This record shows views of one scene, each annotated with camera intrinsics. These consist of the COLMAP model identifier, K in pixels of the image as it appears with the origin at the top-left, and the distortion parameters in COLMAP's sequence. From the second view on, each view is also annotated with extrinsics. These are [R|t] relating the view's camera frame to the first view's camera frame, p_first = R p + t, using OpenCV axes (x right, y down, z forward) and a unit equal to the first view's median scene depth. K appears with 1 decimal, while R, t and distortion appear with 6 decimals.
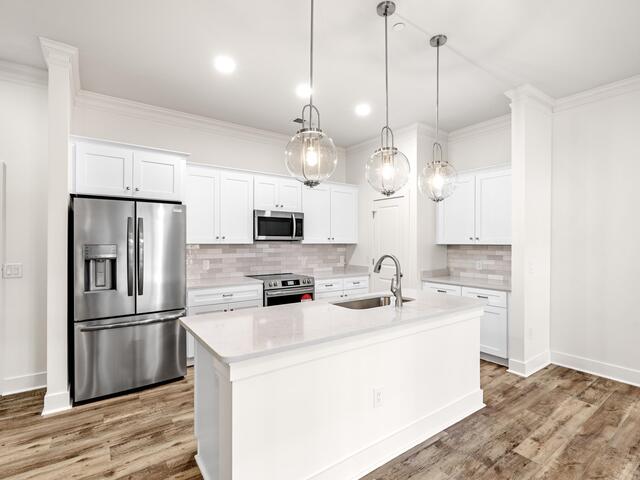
lens RADIAL K [[318.5, 0, 318.2], [0, 318.5, 244.0], [0, 0, 1]] dist [-0.002696, -0.000451]
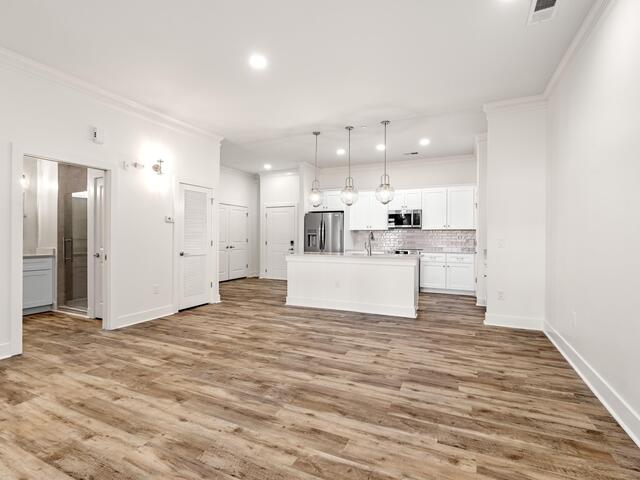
lens RADIAL K [[312.5, 0, 319.2], [0, 312.5, 240.2], [0, 0, 1]] dist [-0.003743, -0.000831]
pose [[0.498475, 0.008056, -0.866867, 1.111272], [-0.008730, 0.999953, 0.004273, 0.052826], [0.866860, 0.005437, 0.498522, -0.192871]]
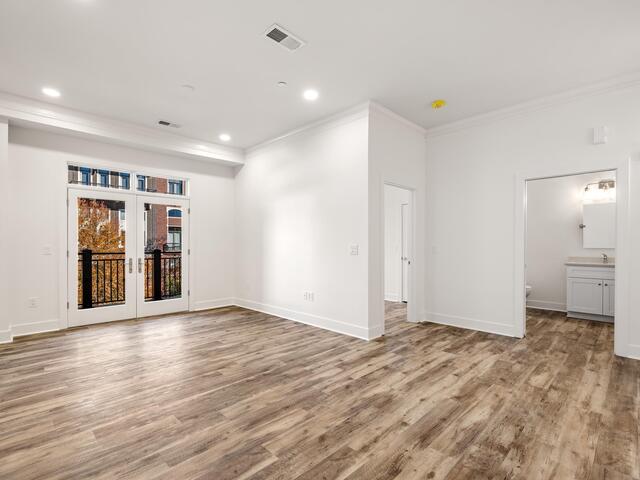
lens RADIAL K [[316.1, 0, 317.2], [0, 316.1, 242.3], [0, 0, 1]] dist [-0.003604, -0.000311]
pose [[-0.986568, -0.004227, -0.163294, 0.878893], [-0.004137, 0.999991, -0.000892, 0.047561], [0.163296, -0.000205, -0.986577, 0.400386]]
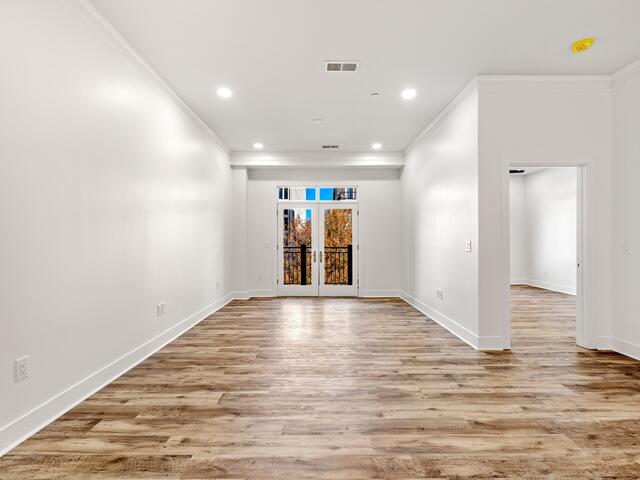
lens RADIAL K [[312.5, 0, 319.2], [0, 312.5, 240.2], [0, 0, 1]] dist [-0.003743, -0.000831]
pose [[-0.821606, 0.000596, 0.570056, 0.453670], [0.003333, 0.999987, 0.003758, 0.046957], [-0.570047, 0.004988, -0.821597, 0.402035]]
